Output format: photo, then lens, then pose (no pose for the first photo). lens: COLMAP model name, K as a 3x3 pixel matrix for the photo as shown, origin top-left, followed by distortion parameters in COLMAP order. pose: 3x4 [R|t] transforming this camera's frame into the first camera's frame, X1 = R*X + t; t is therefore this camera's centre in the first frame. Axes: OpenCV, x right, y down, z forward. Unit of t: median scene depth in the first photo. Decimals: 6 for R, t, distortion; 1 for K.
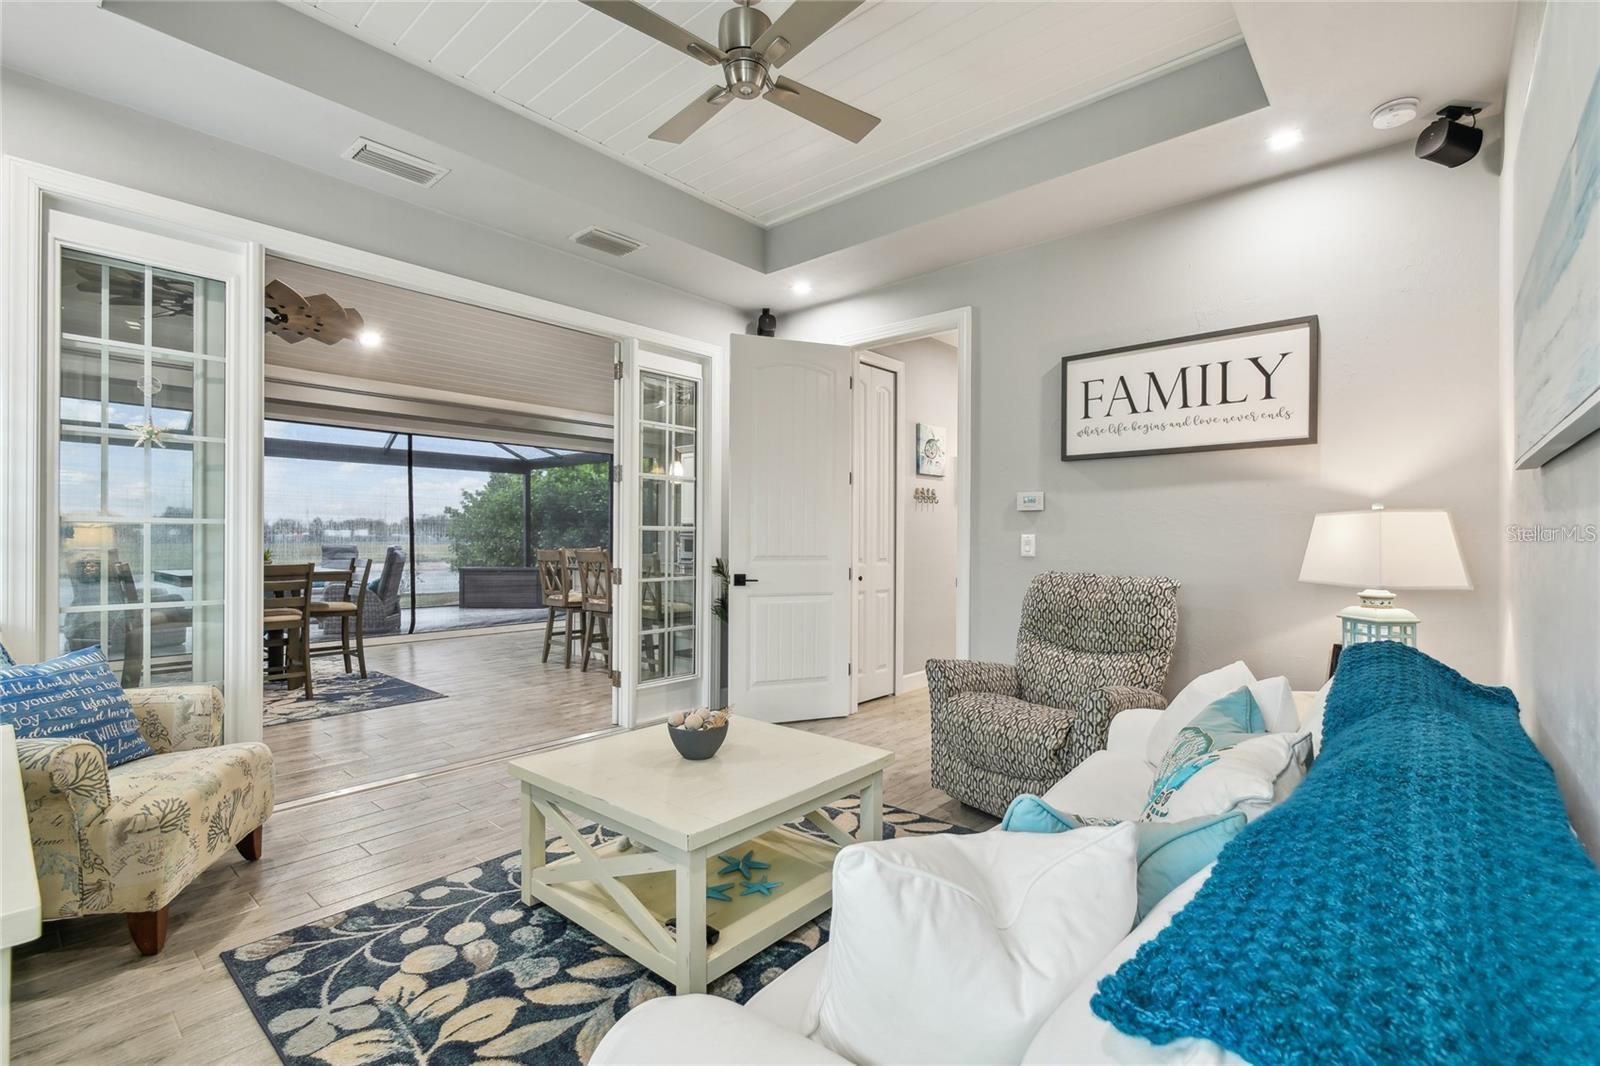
lens RADIAL K [[722.8, 0, 809.4], [0, 722.8, 536.0], [0, 0, 1]] dist [0.001359, 0.000518]
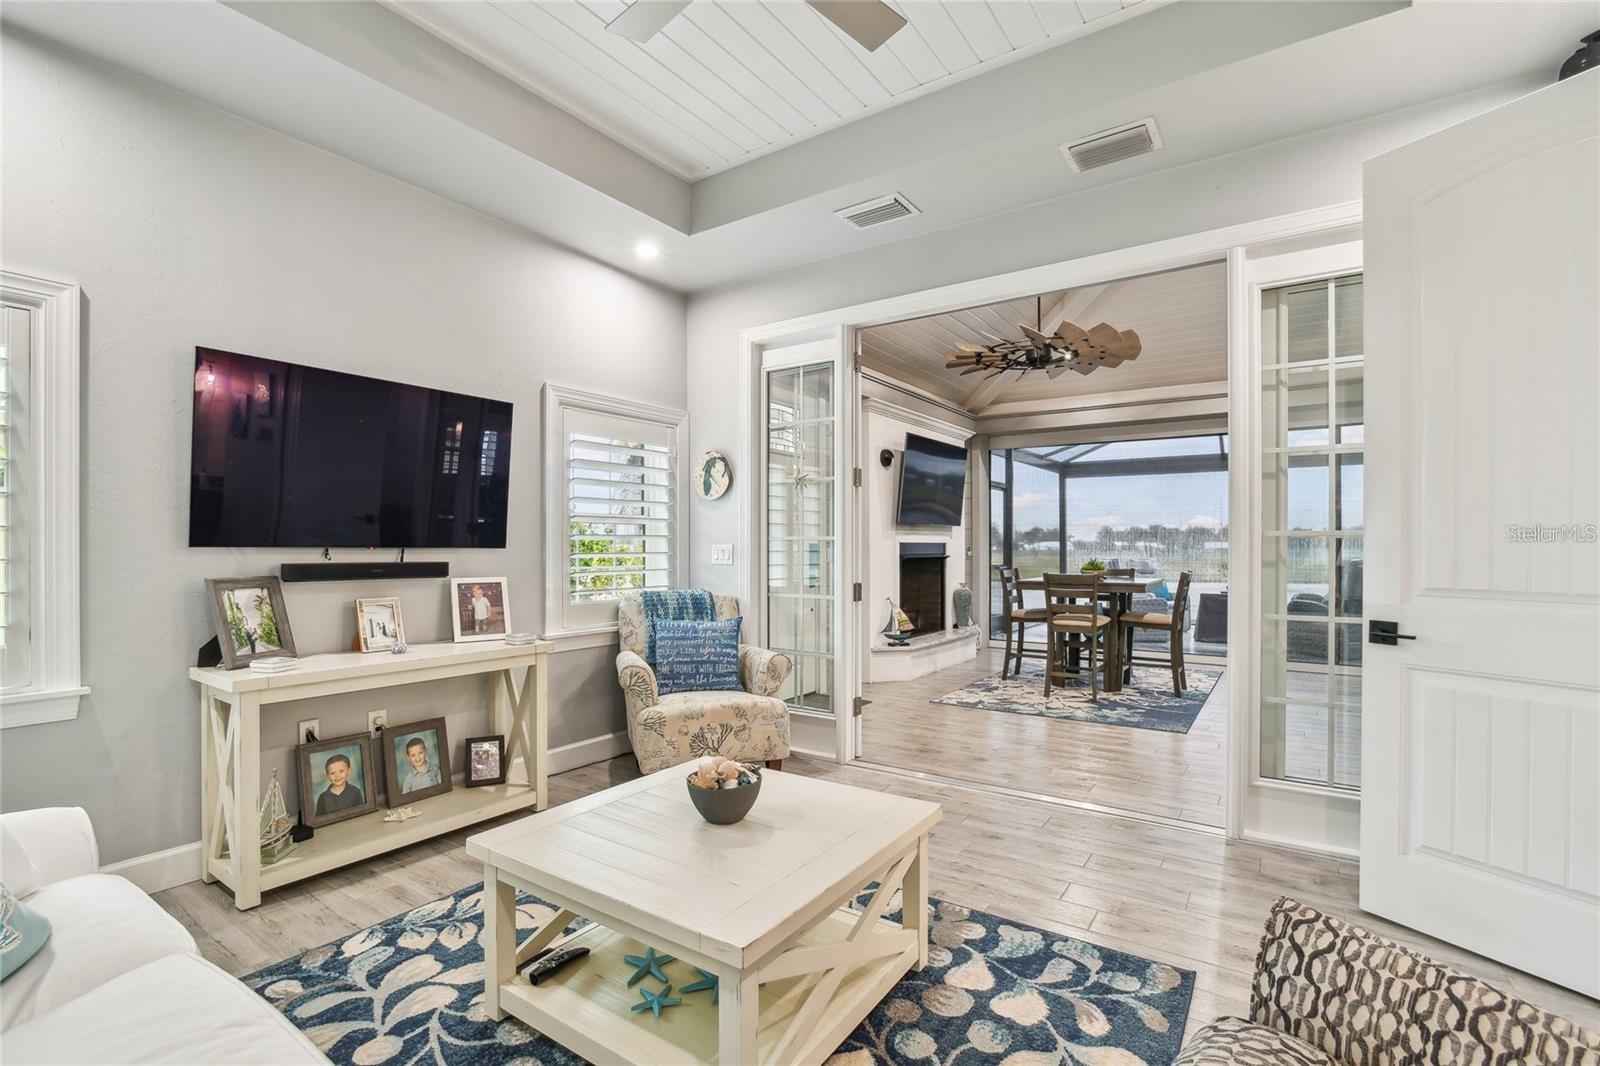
lens RADIAL K [[724.6, 0, 810.3], [0, 724.6, 548.2], [0, 0, 1]] dist [-0.024862, 0.000683]
pose [[0.117938, -0.001863, -0.993019, 0.547190], [0.001592, 0.999997, -0.001687, 0.001605], [0.993020, -0.001382, 0.117941, 0.824522]]
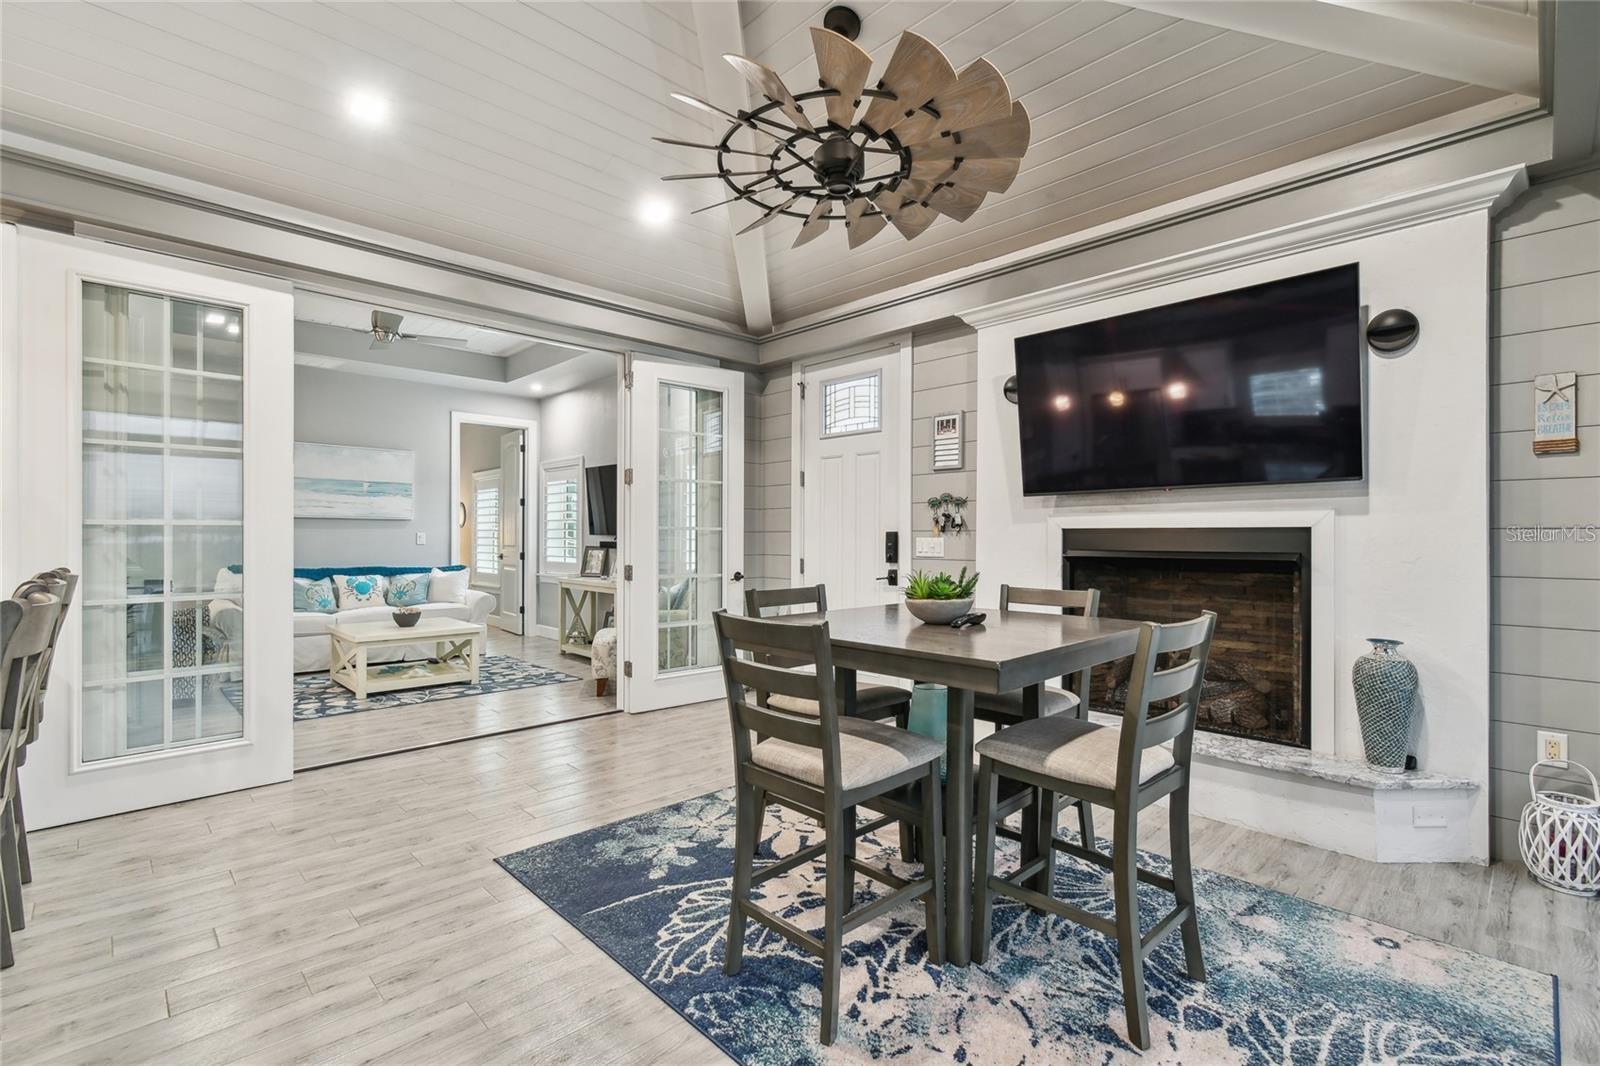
lens RADIAL K [[719.5, 0, 814.0], [0, 719.5, 537.3], [0, 0, 1]] dist [-0.001589, 0.000706]
pose [[-0.997234, -0.007272, 0.073967, -1.374159], [-0.007266, 0.999974, 0.000346, -0.001238], [-0.073967, -0.000193, -0.997261, 2.689471]]
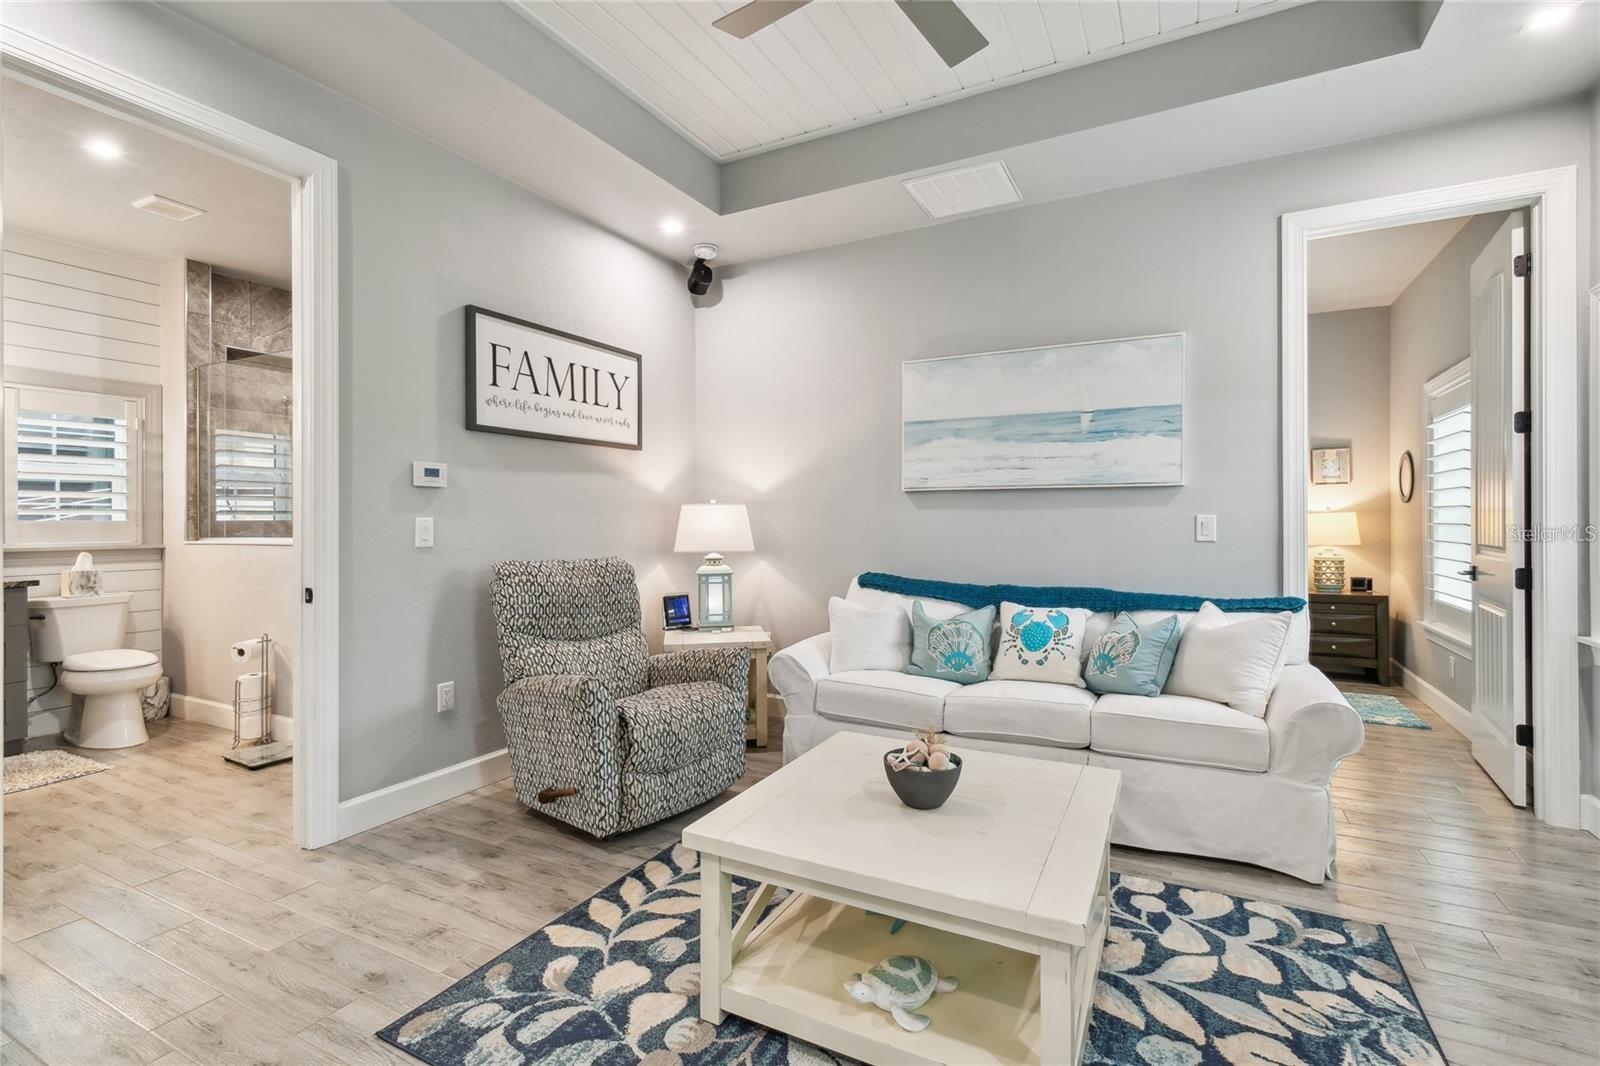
lens RADIAL K [[727.6, 0, 813.9], [0, 727.6, 522.3], [0, 0, 1]] dist [0.003152, -0.000252]
pose [[-0.239144, -0.003604, 0.970977, -0.728010], [0.001554, 0.999990, 0.004094, -0.000043], [-0.970983, 0.002488, -0.239136, 1.070558]]
